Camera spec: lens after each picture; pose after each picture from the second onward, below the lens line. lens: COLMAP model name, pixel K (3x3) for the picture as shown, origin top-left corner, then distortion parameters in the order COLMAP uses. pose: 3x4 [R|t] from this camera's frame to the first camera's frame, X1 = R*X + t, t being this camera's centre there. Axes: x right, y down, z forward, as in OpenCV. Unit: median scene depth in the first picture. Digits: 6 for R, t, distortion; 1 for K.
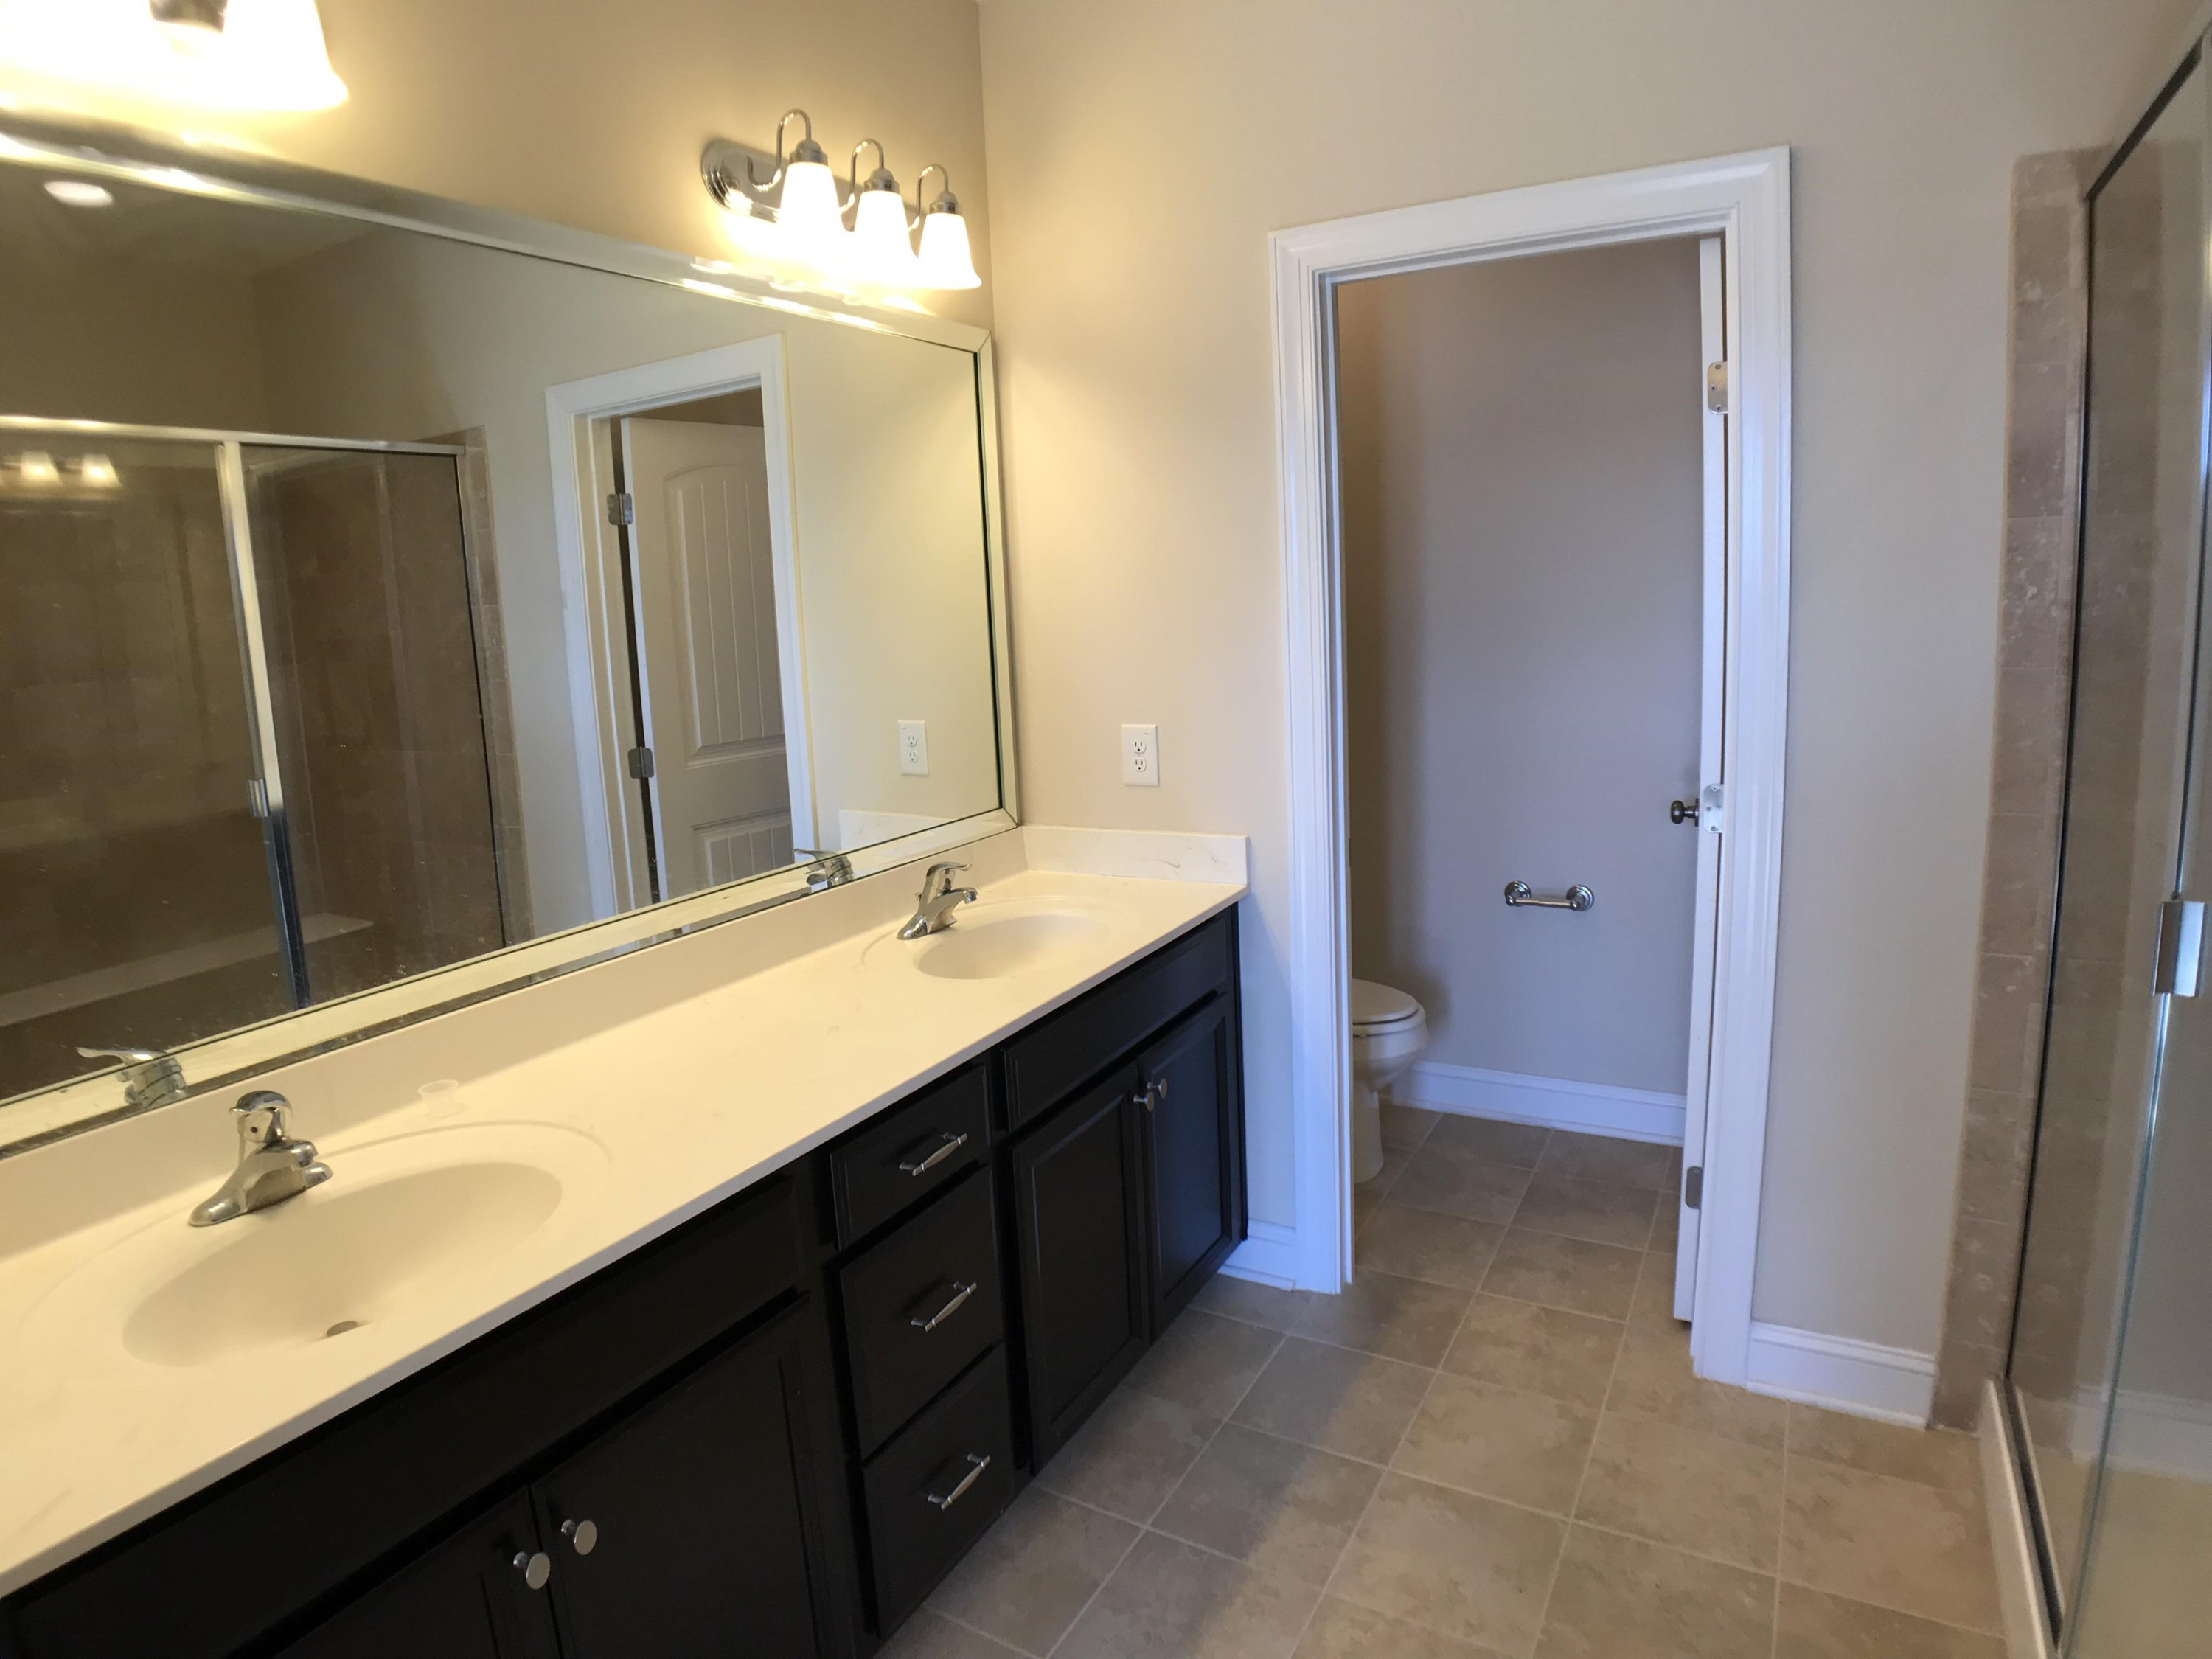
lens RADIAL K [[1218.3, 0, 1102.9], [0, 1218.3, 772.1], [0, 0, 1]] dist [-0.098389, 0.018625]
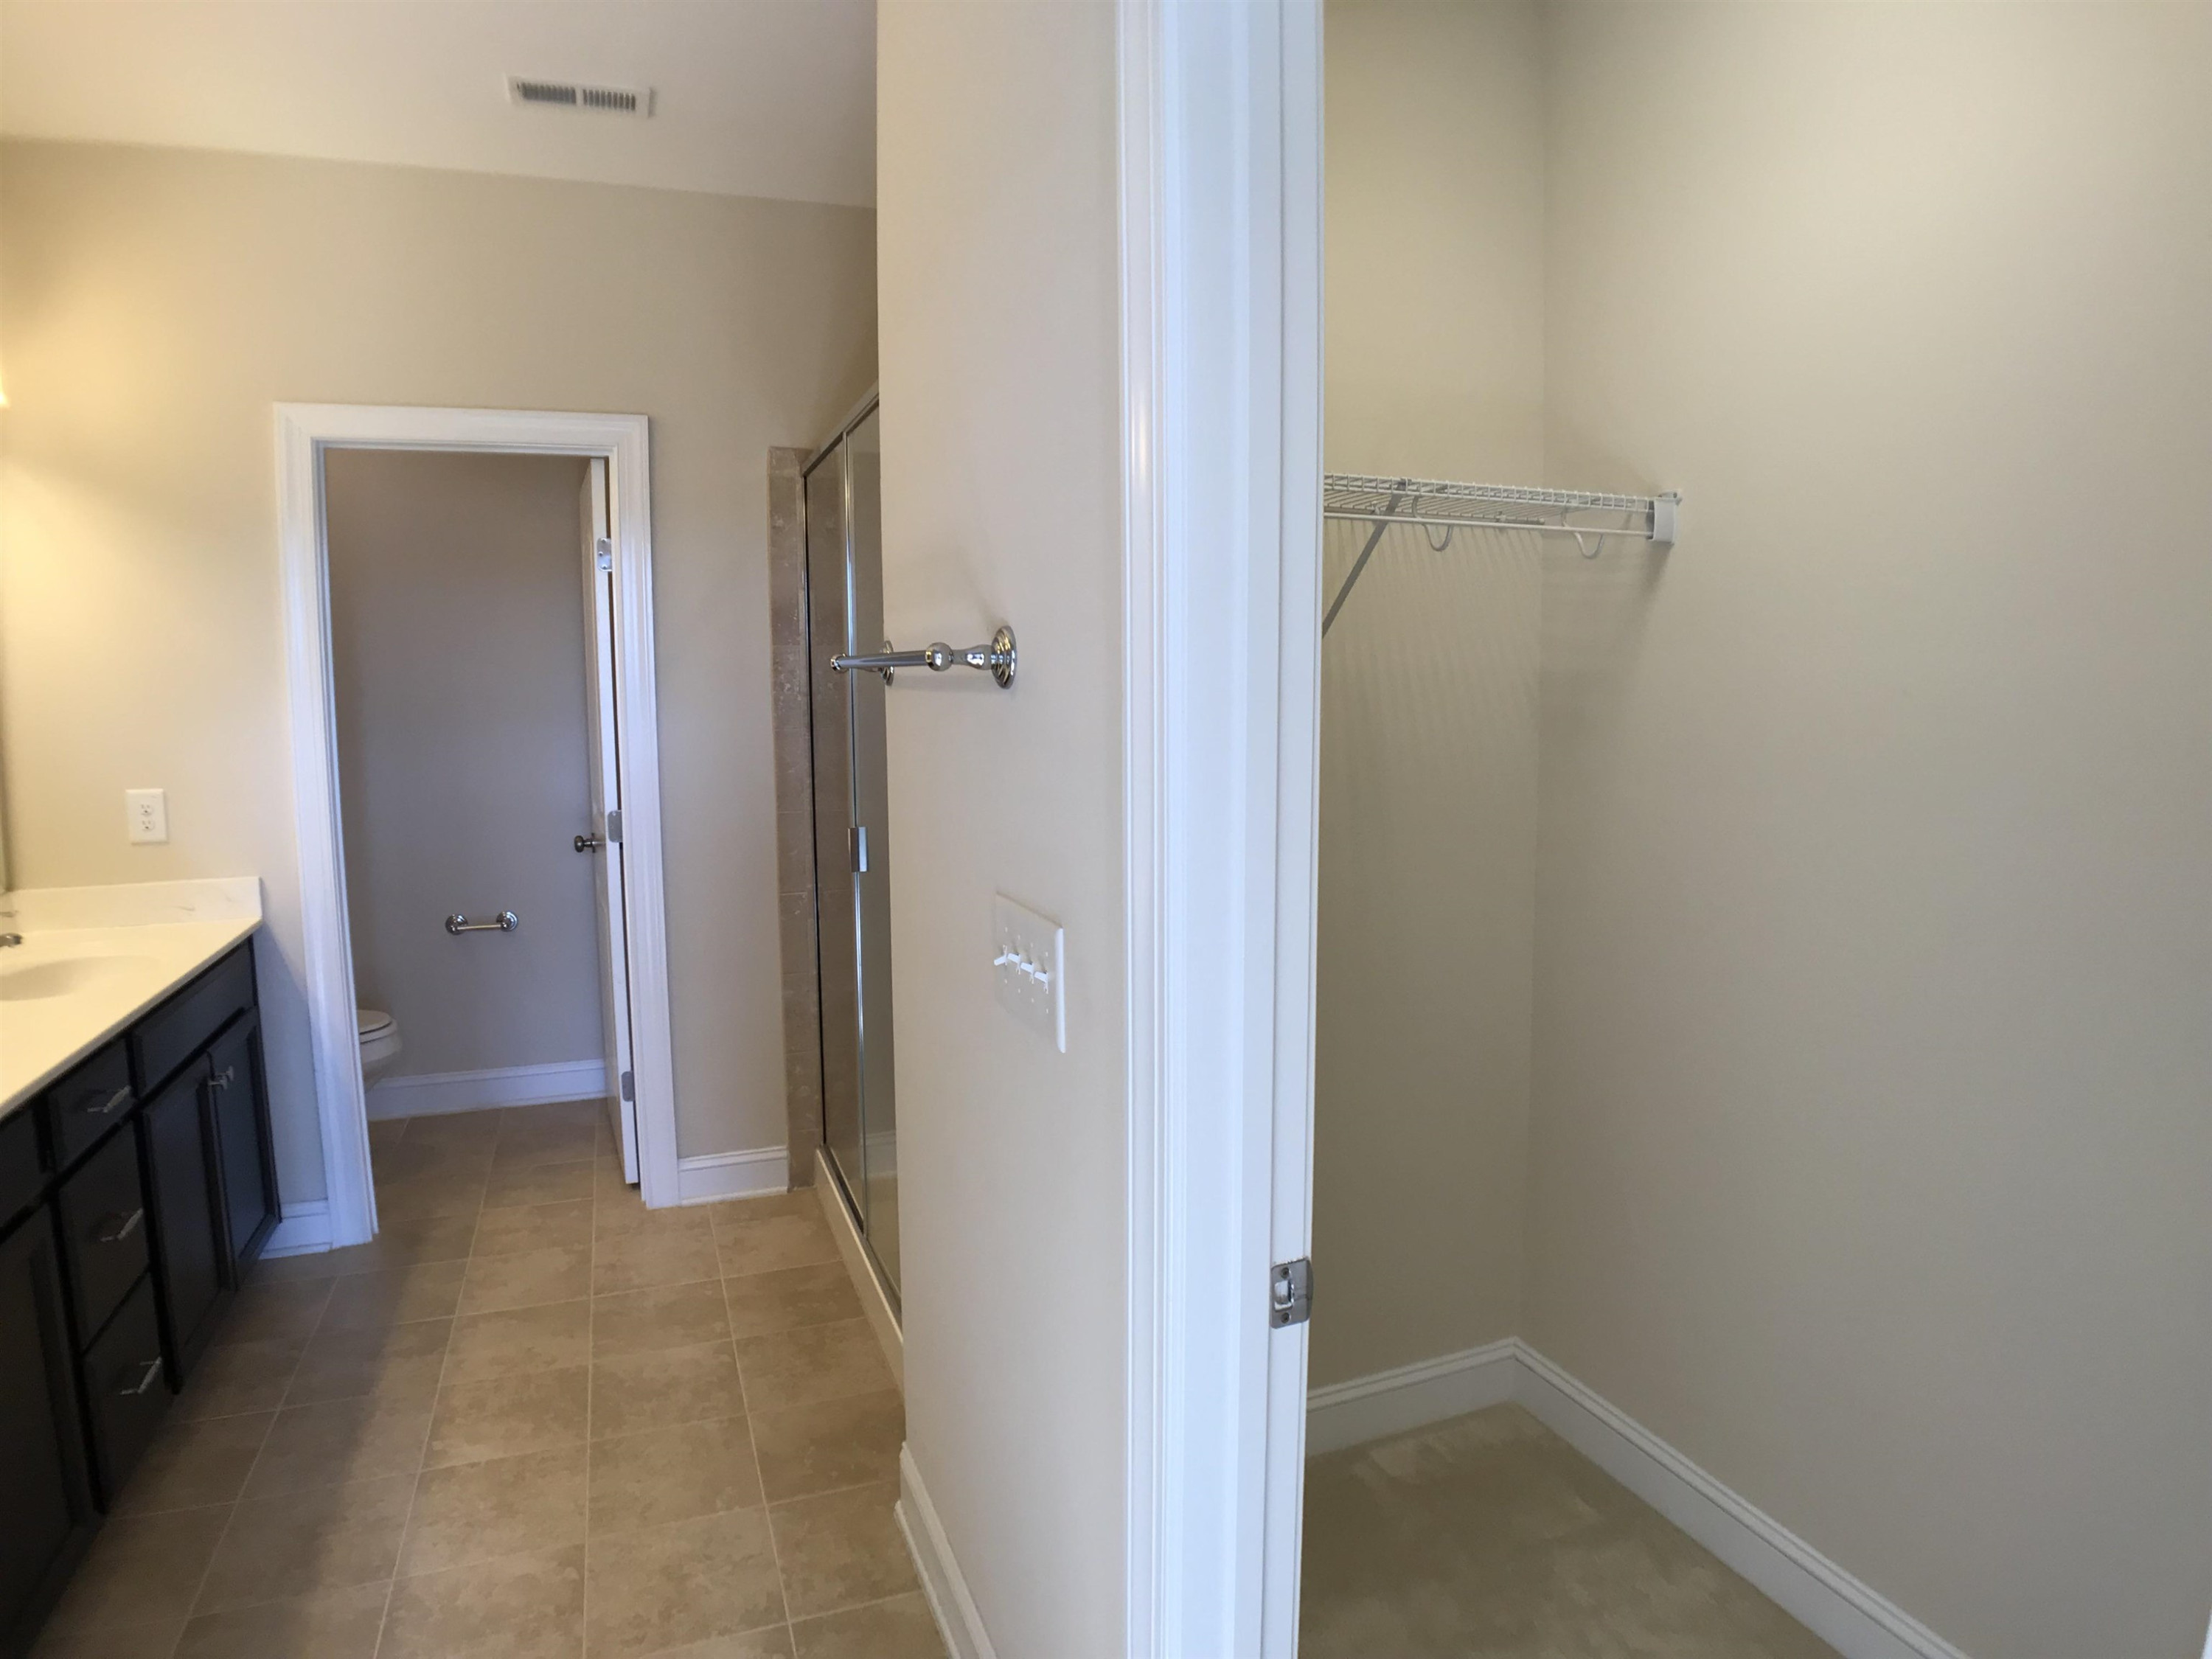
lens RADIAL K [[1267.7, 0, 1100.2], [0, 1267.7, 817.2], [0, 0, 1]] dist [-0.059275, -0.000591]
pose [[0.619206, -0.044321, 0.783977, -0.410665], [0.089966, 0.995835, -0.014760, 0.109915], [-0.780058, 0.079670, 0.620615, -0.545432]]
